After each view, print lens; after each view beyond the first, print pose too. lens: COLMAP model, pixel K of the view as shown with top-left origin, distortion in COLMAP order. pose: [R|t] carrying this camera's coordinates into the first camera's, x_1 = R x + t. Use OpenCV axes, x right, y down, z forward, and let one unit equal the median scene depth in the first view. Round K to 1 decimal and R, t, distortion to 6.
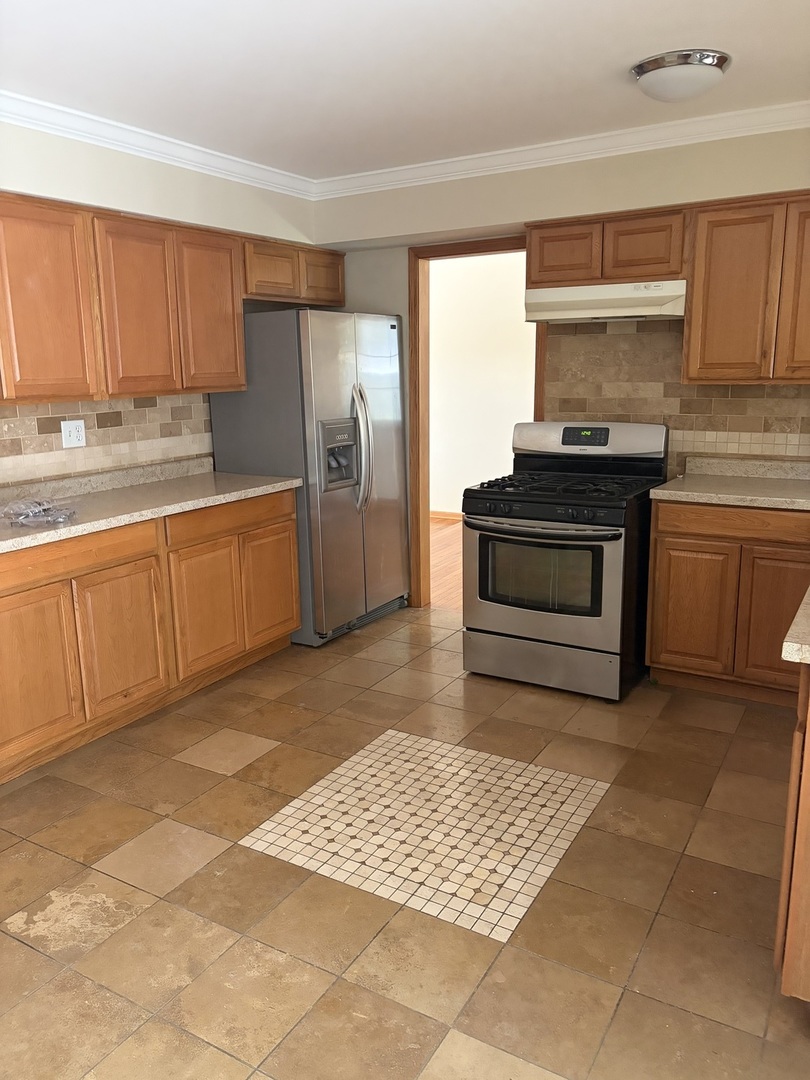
lens RADIAL K [[820.0, 0, 405.5], [0, 820.0, 529.8], [0, 0, 1]] dist [0.025221, -0.010174]
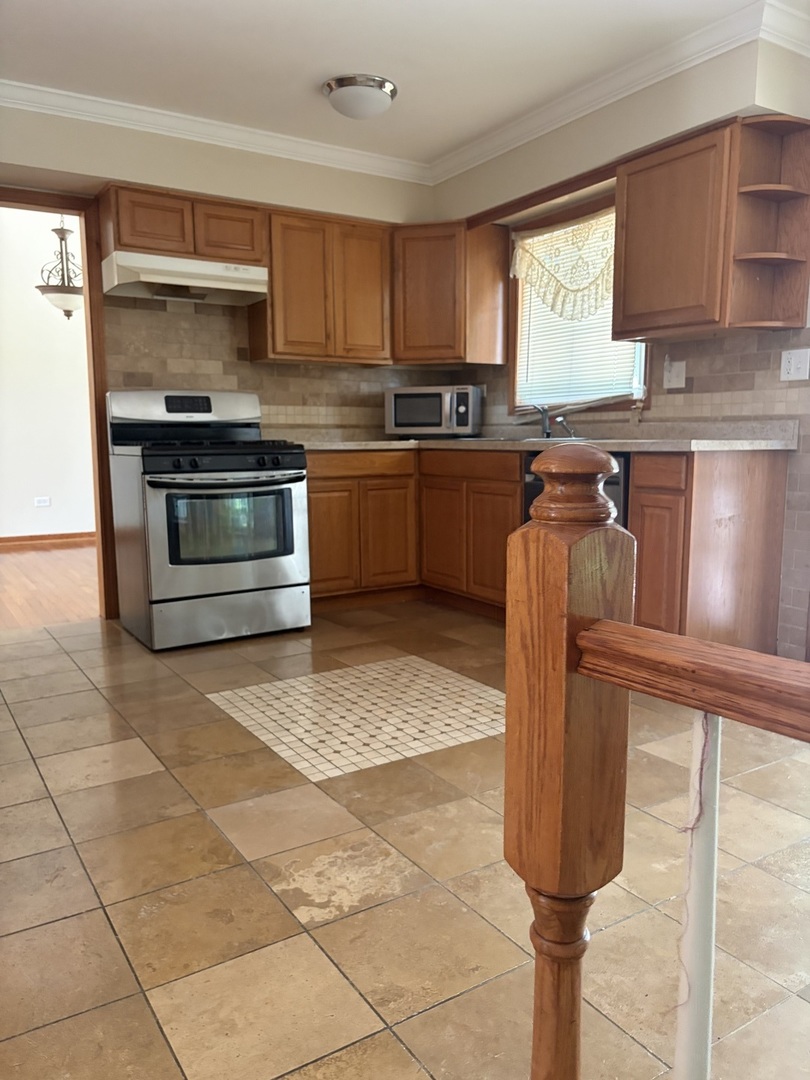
lens RADIAL K [[820.0, 0, 410.6], [0, 820.0, 550.7], [0, 0, 1]] dist [0.025221, -0.010174]
pose [[0.441432, -0.109292, 0.890614, -0.812210], [0.178144, 0.983471, 0.032390, 0.112966], [-0.879433, 0.144360, 0.453605, 0.420868]]
